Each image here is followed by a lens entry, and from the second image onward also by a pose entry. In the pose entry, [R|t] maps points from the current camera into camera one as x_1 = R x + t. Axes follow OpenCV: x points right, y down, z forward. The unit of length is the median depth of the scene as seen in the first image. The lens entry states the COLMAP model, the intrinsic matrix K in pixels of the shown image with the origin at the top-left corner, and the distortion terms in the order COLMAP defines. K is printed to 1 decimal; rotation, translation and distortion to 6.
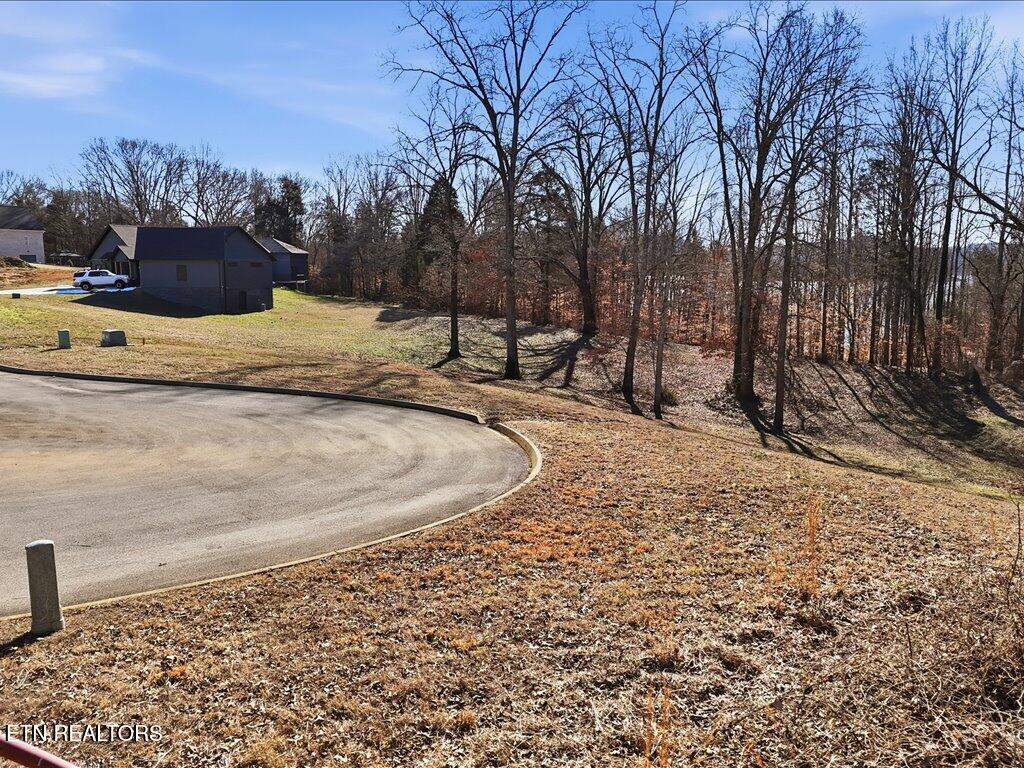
lens RADIAL K [[825.6, 0, 513.3], [0, 825.6, 385.2], [0, 0, 1]] dist [0.018523, 0.002148]
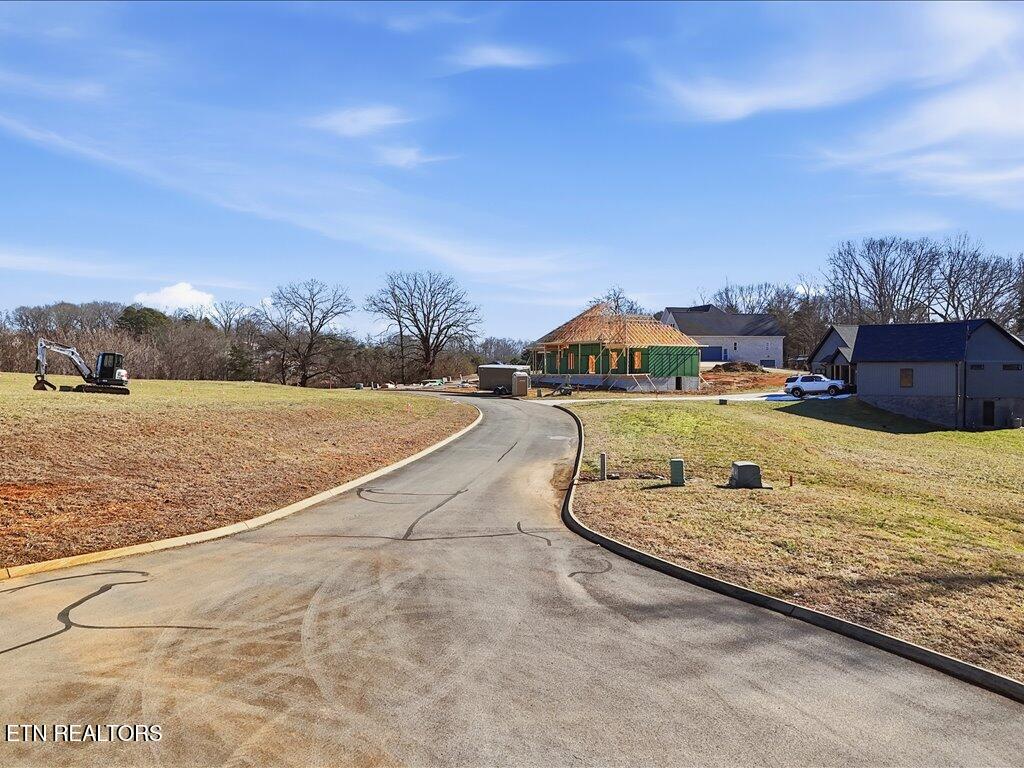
lens RADIAL K [[825.6, 0, 511.3], [0, 825.6, 388.2], [0, 0, 1]] dist [0.018523, 0.002148]
pose [[0.658881, 0.012563, -0.752142, -0.023802], [-0.103003, 0.991950, -0.073662, -0.014226], [0.745162, 0.126007, 0.654871, 0.099444]]
